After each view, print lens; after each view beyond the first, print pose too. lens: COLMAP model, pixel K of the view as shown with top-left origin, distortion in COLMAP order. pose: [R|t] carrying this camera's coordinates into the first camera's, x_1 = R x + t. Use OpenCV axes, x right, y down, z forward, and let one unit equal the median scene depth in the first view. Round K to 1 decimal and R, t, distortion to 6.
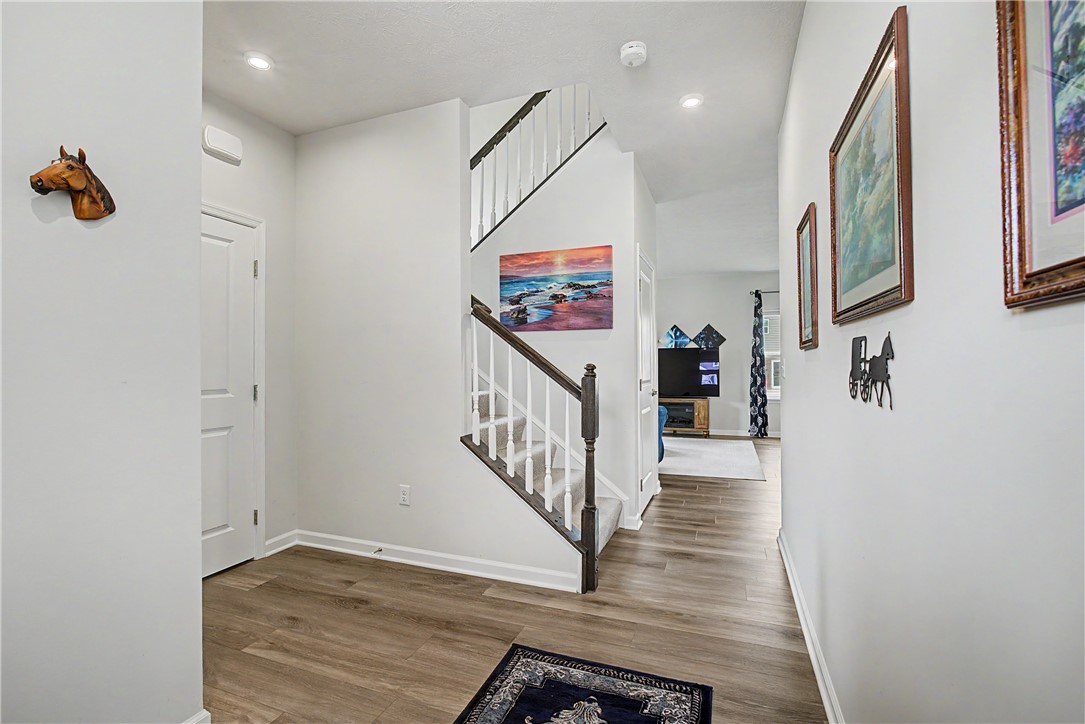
lens RADIAL K [[479.7, 0, 542.5], [0, 479.7, 362.0], [0, 0, 1]] dist [-0.009727, 0.000670]
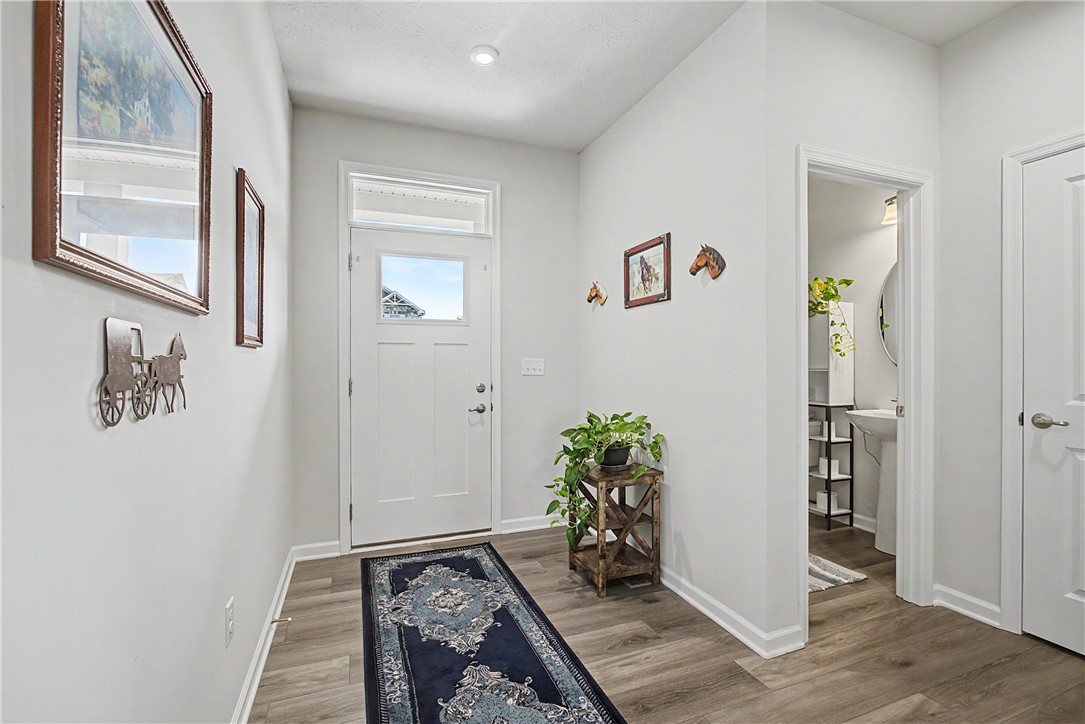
lens RADIAL K [[479.7, 0, 542.5], [0, 479.7, 362.0], [0, 0, 1]] dist [-0.009727, 0.000670]
pose [[-0.737723, 0.007118, -0.675066, 0.672826], [0.006661, 0.999972, 0.003265, 0.001830], [0.675071, -0.002088, -0.737750, 1.781632]]
